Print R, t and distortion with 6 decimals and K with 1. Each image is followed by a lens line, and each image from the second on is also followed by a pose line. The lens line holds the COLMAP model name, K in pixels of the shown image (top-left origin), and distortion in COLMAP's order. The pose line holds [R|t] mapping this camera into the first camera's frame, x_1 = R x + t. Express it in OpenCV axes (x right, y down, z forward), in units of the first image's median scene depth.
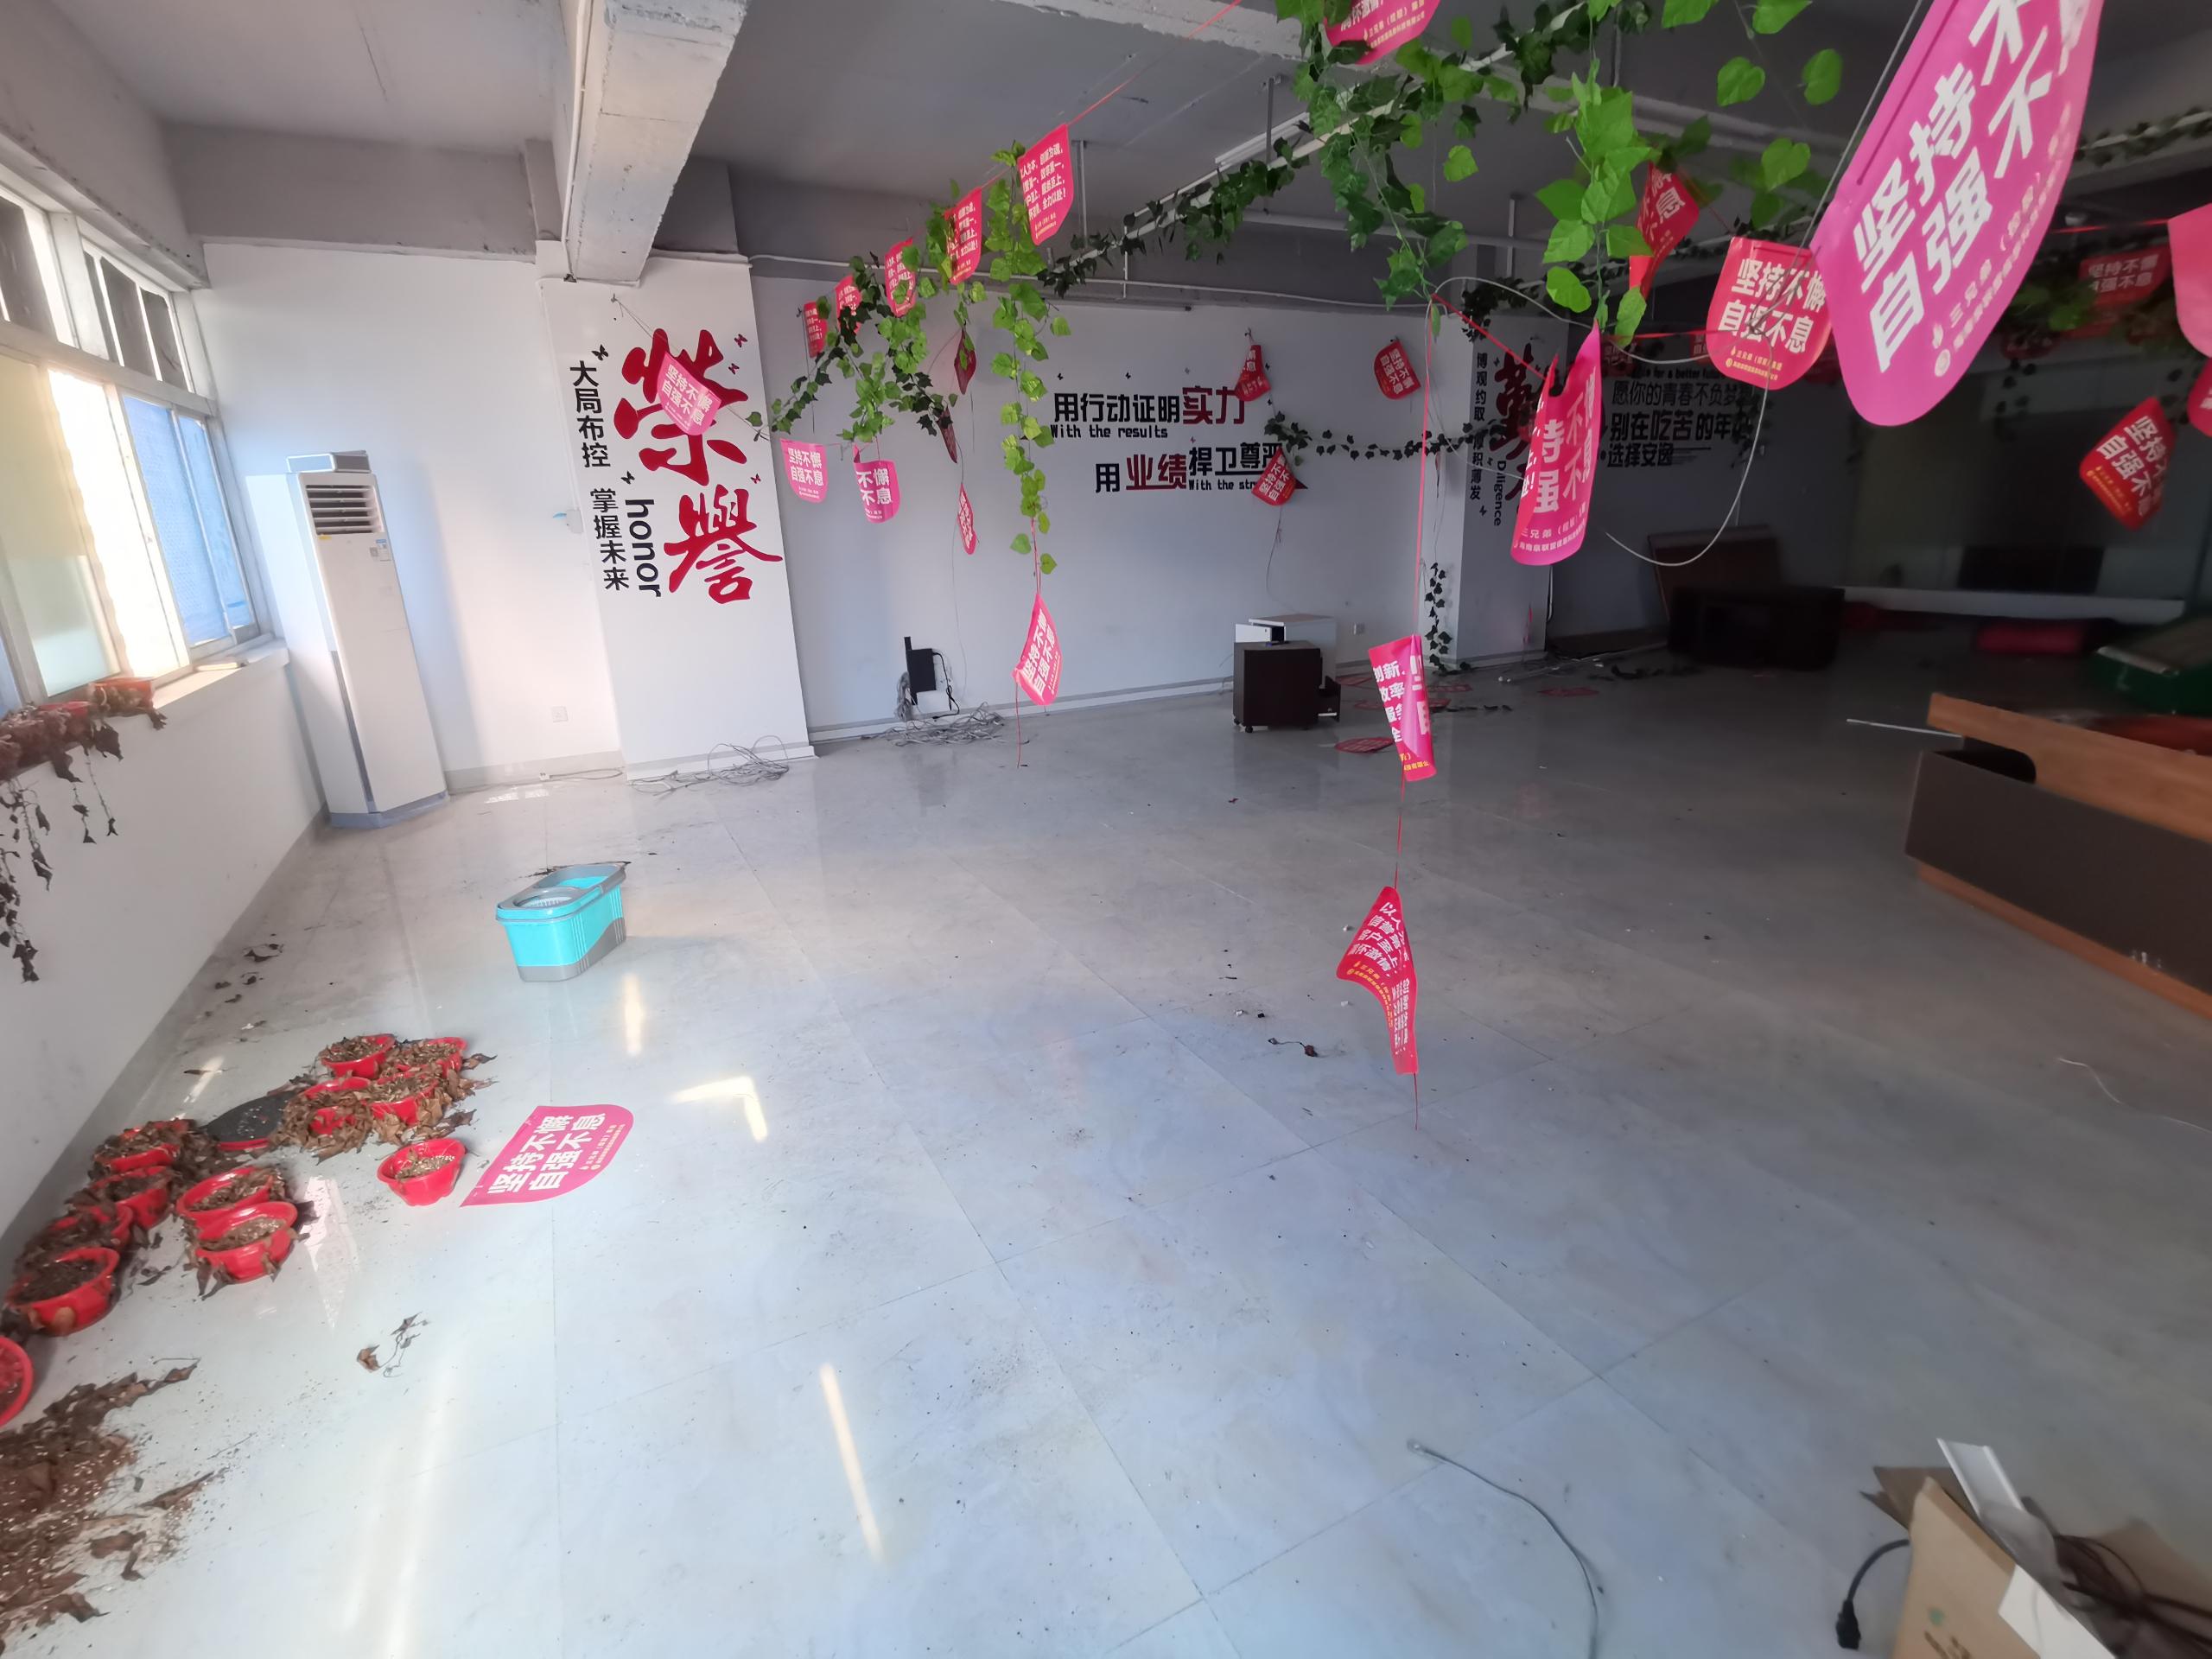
lens RADIAL K [[1066.6, 0, 1117.6], [0, 1066.6, 822.3], [0, 0, 1]] dist [0.003313, -0.000483]
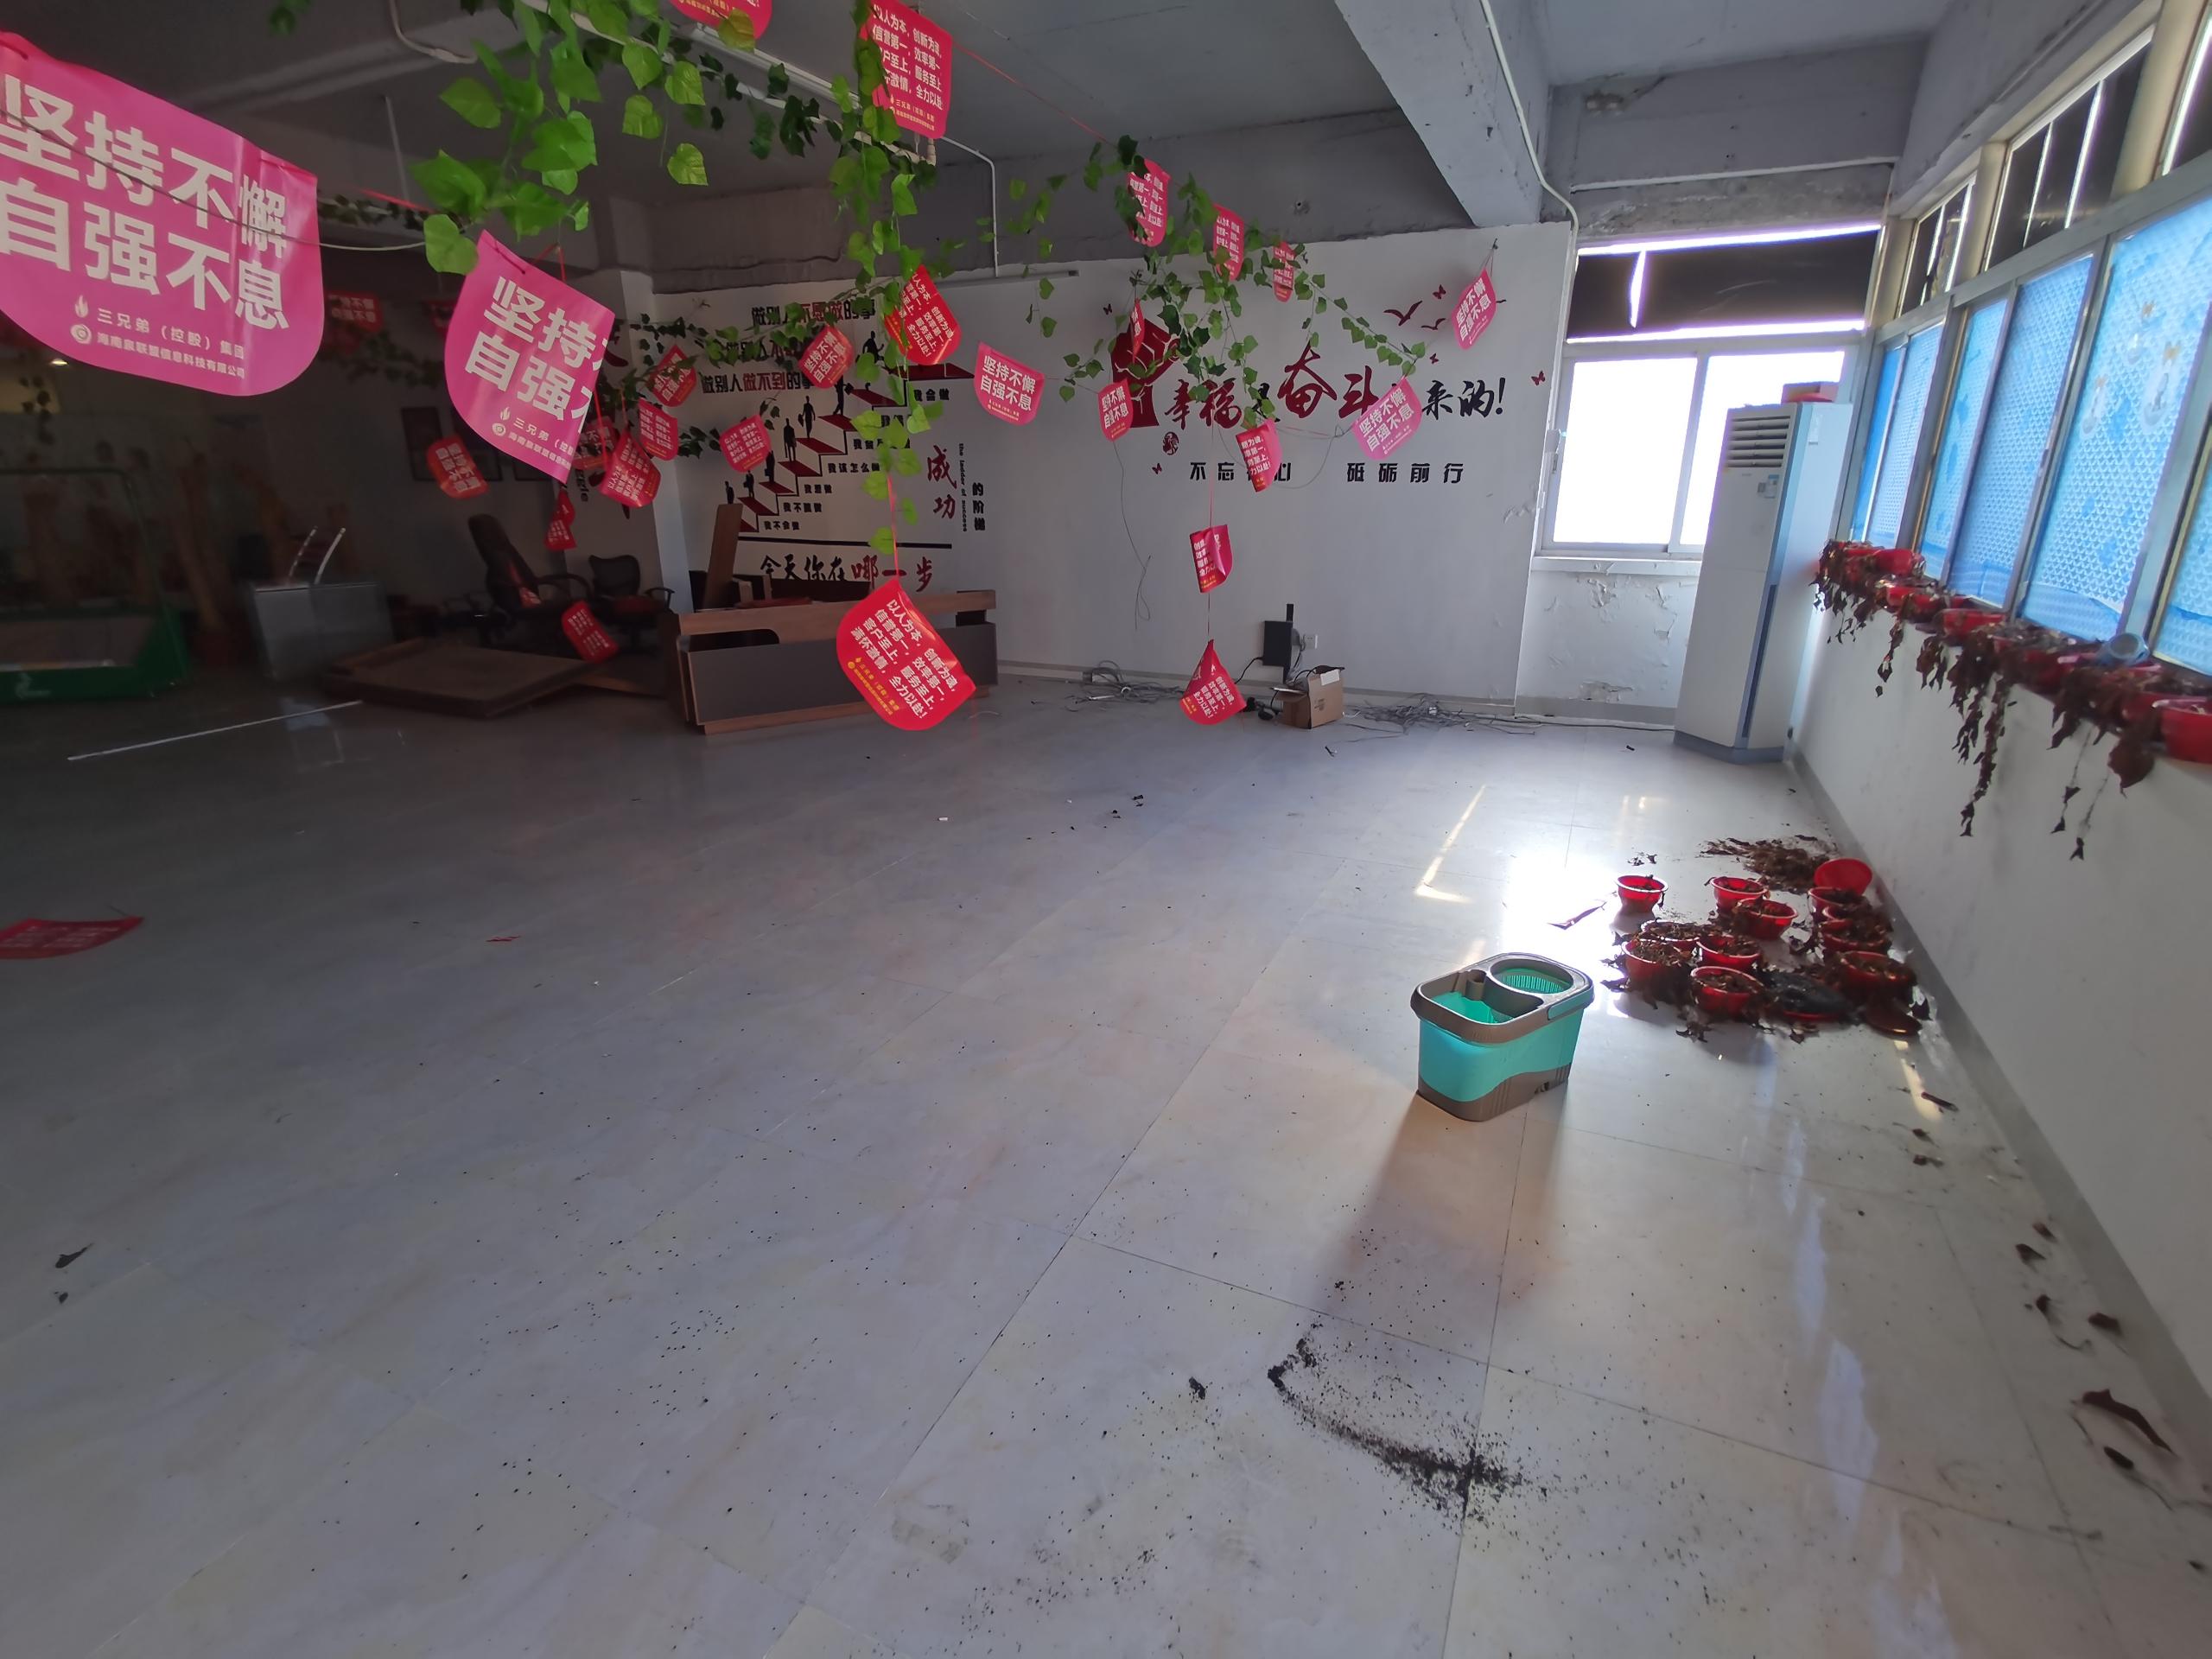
lens RADIAL K [[1066.6, 0, 1117.6], [0, 1066.6, 822.3], [0, 0, 1]] dist [0.003313, -0.000483]
pose [[-0.612944, -0.215016, 0.760308, -0.477563], [0.246322, 0.862306, 0.442440, -0.221633], [-0.750750, 0.458471, -0.475582, 0.806436]]
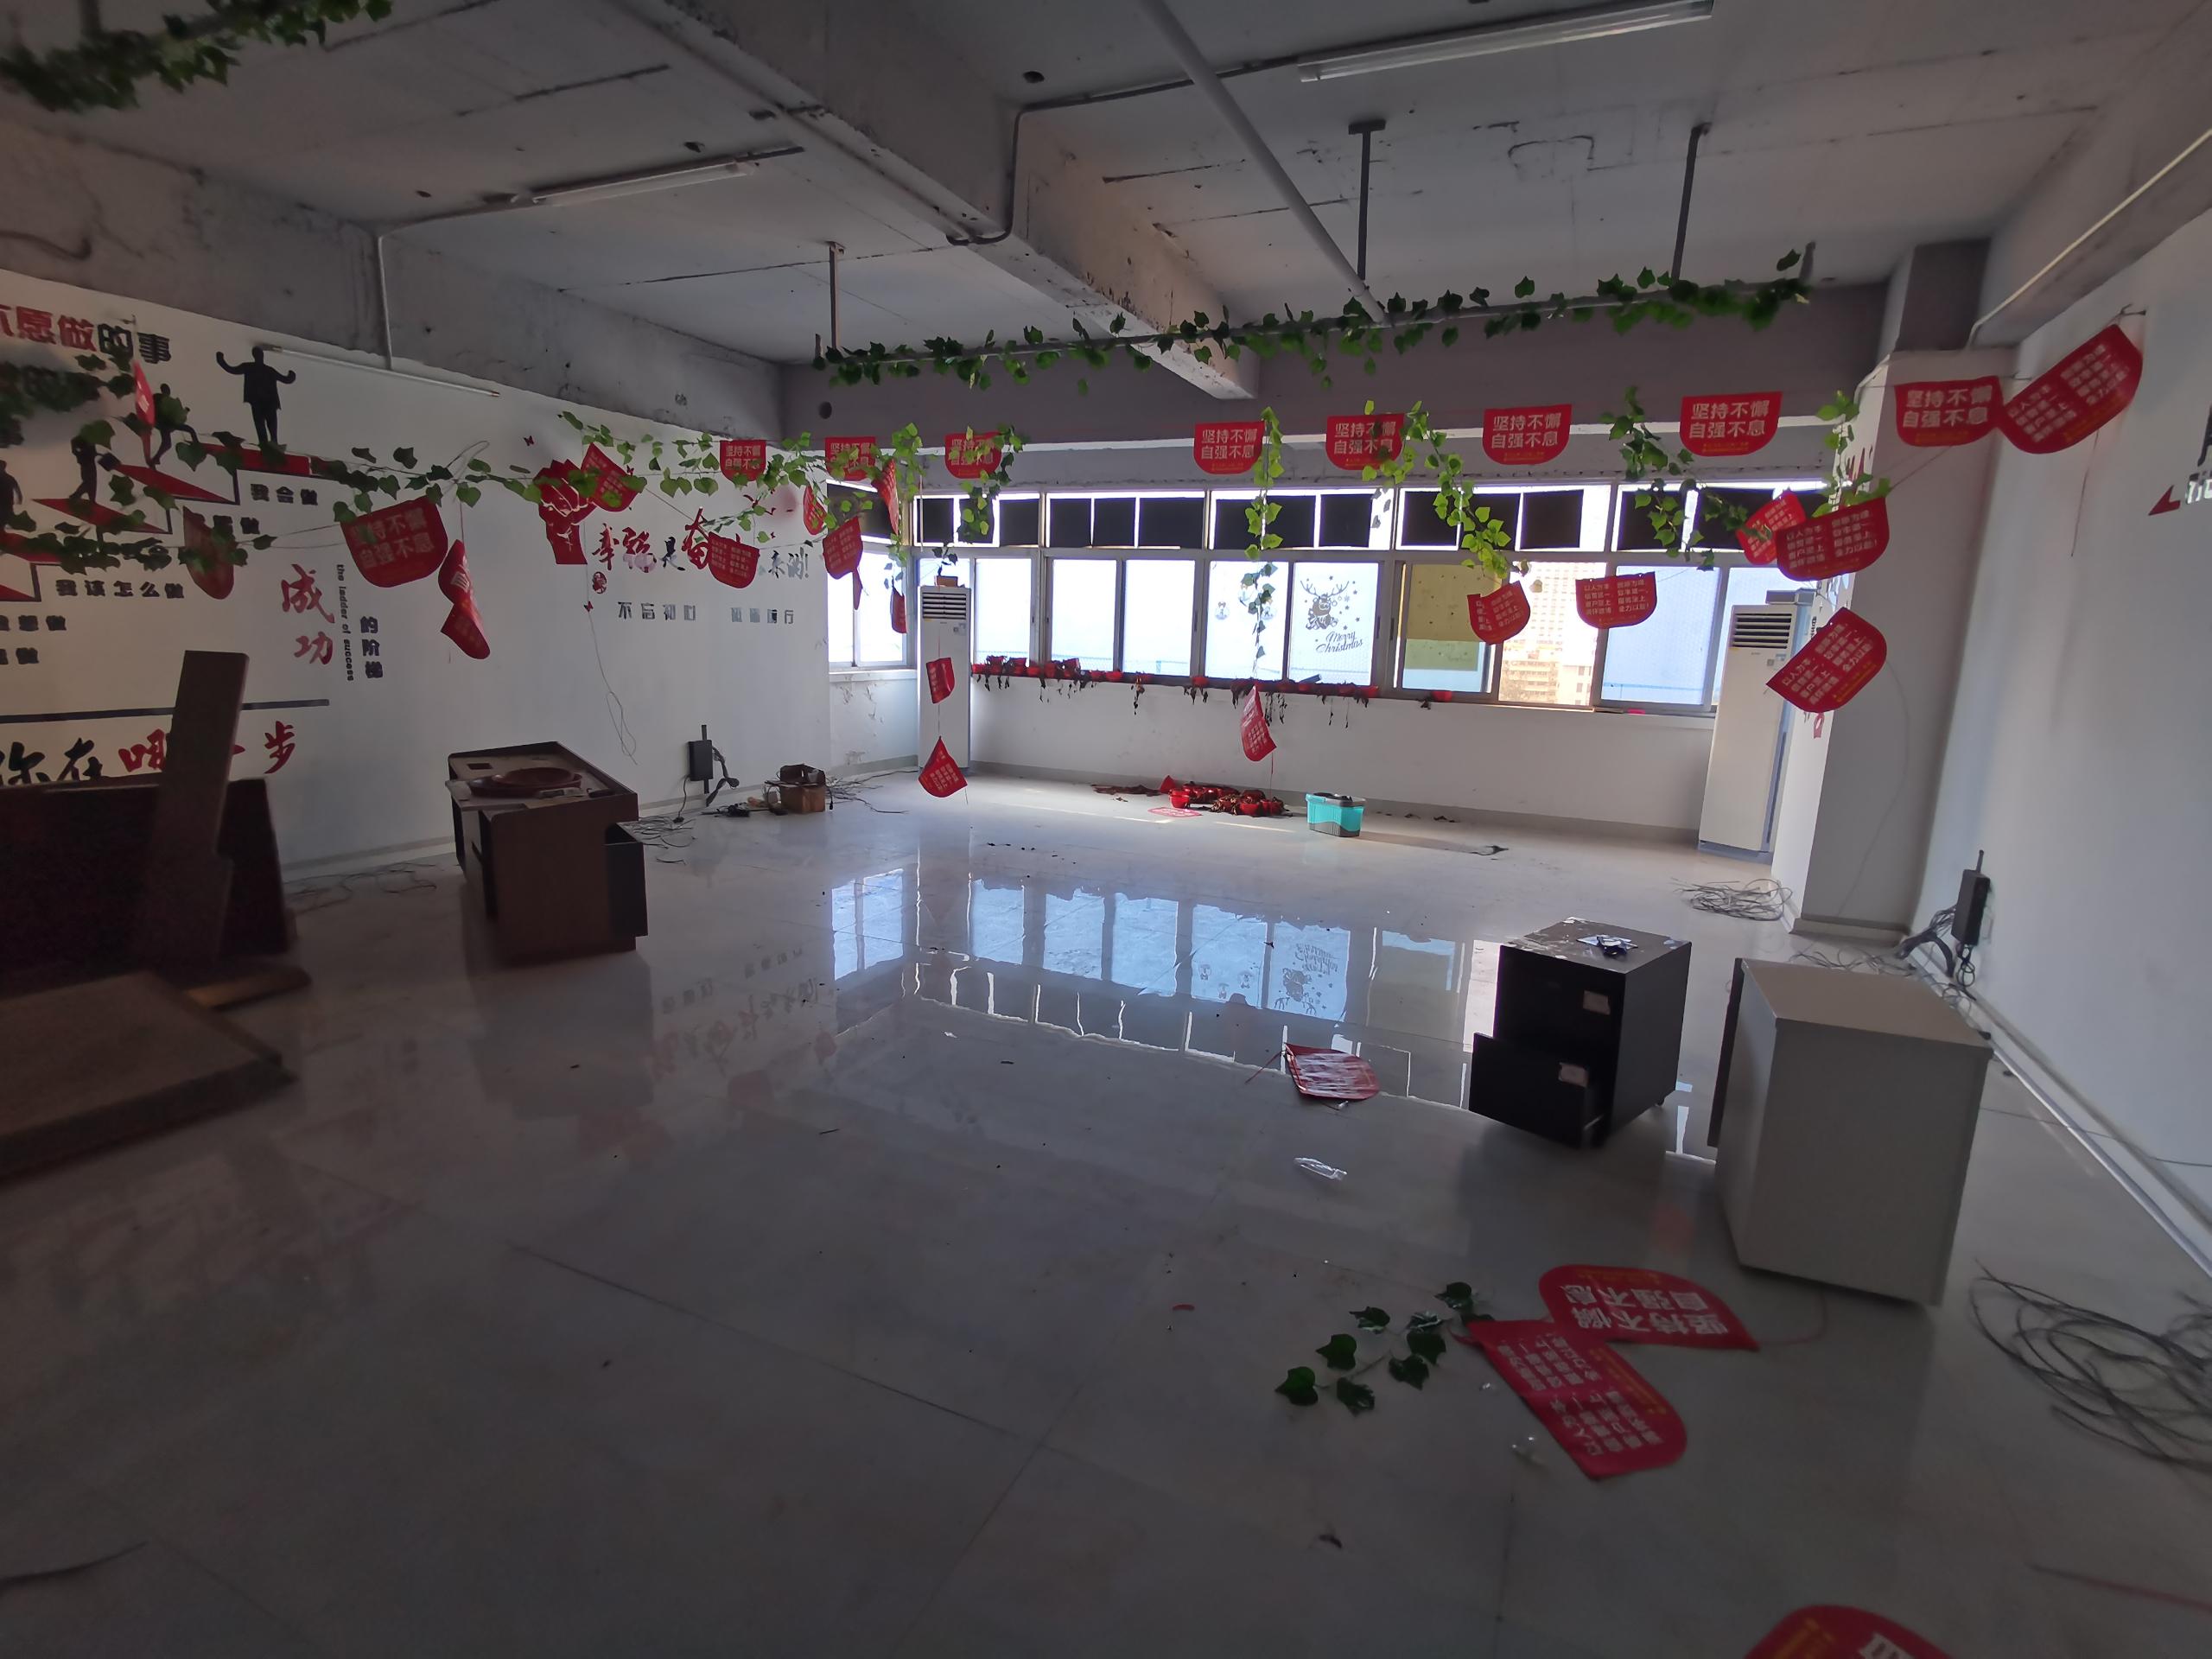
lens RADIAL K [[1074.7, 0, 1105.9], [0, 1074.7, 803.9], [0, 0, 1]] dist [0.002980, -0.015571]
pose [[-0.793829, 0.104492, -0.599097, 0.550930], [-0.183288, 0.898212, 0.399526, -0.373754], [0.579863, 0.426963, -0.693874, 1.188436]]
